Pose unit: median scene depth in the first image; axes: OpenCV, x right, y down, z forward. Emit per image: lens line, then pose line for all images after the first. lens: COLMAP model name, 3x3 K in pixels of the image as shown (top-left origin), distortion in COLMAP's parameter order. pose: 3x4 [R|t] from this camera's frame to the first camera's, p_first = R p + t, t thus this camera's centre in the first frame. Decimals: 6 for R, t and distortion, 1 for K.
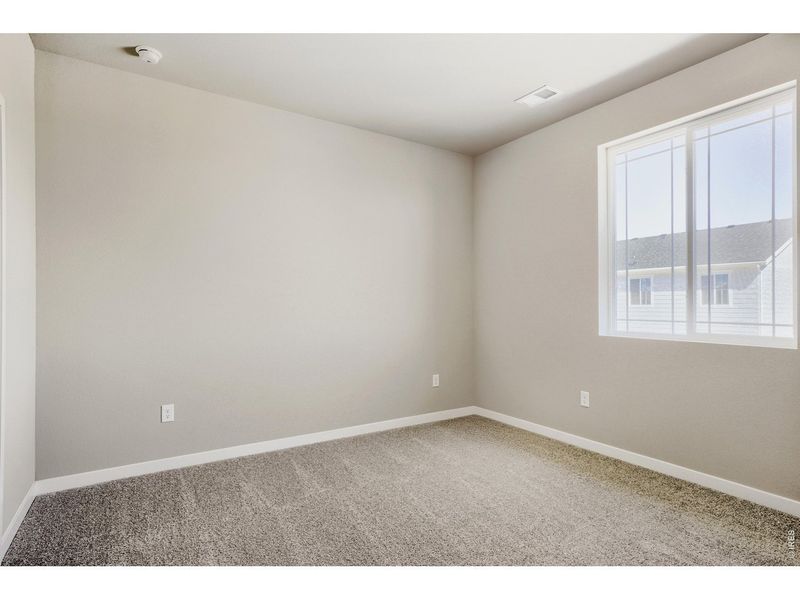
lens RADIAL K [[459.6, 0, 400.0], [0, 459.6, 300.0], [0, 0, 1]] dist [0.004062, 0.004216]
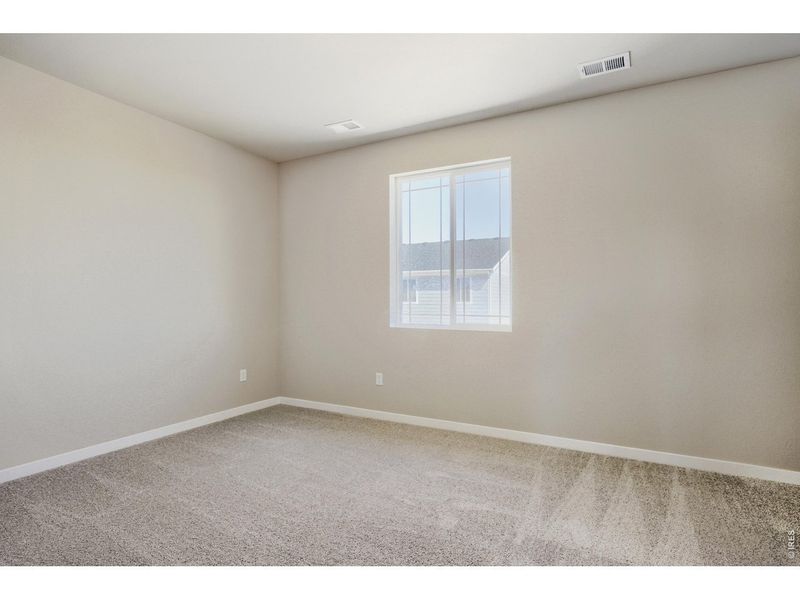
lens RADIAL K [[465.5, 0, 415.9], [0, 465.5, 295.1], [0, 0, 1]] dist [0.003329, 0.001017]
pose [[0.873132, 0.006129, 0.487445, -0.127560], [-0.006034, 0.999980, -0.001765, -0.008283], [-0.487446, -0.001400, 0.873152, -0.142793]]
